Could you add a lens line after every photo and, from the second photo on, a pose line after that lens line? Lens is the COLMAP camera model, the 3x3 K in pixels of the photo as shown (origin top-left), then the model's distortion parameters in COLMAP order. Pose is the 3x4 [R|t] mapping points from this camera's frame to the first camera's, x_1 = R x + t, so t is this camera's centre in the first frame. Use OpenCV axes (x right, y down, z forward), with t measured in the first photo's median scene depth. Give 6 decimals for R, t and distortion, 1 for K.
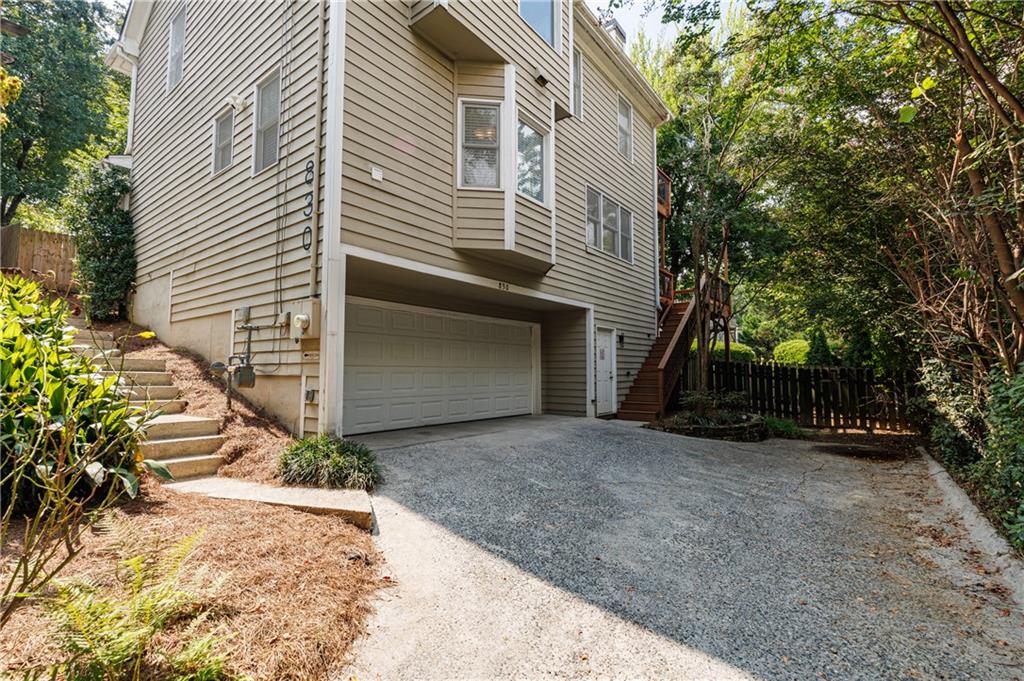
lens RADIAL K [[523.5, 0, 512.3], [0, 523.5, 313.5], [0, 0, 1]] dist [0.004210, -0.000844]
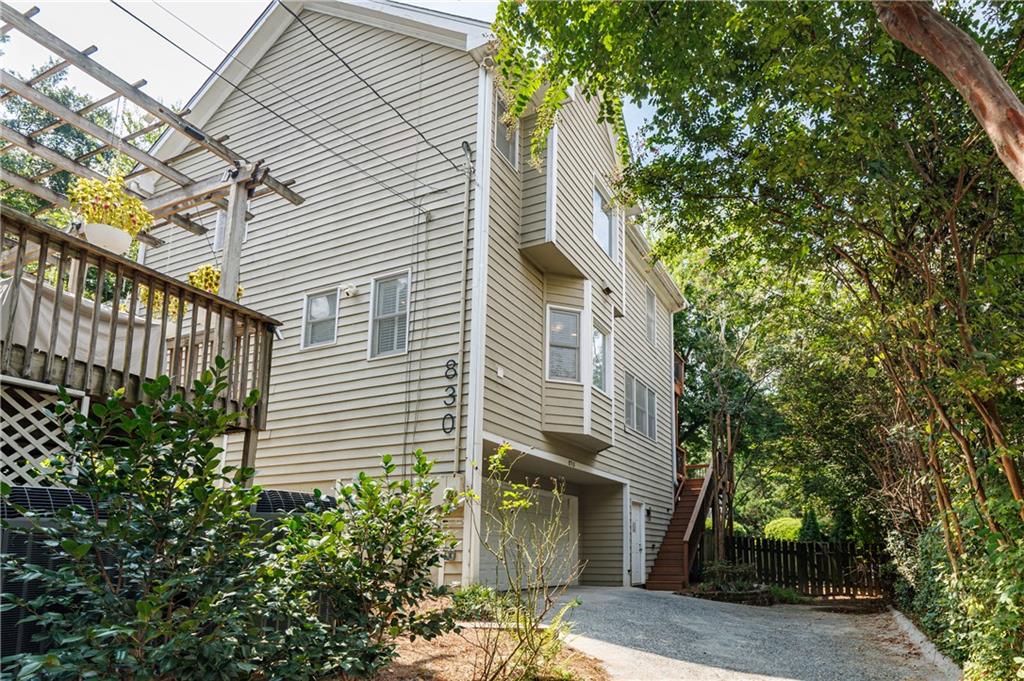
lens RADIAL K [[949.5, 0, 512.0], [0, 949.5, 340.5], [0, 0, 1]] dist [-0.003931, -0.021054]
pose [[0.964538, 0.064083, 0.256048, -0.629213], [-0.028770, 0.989825, -0.139351, -0.023556], [-0.262372, 0.127043, 0.956567, -0.893691]]
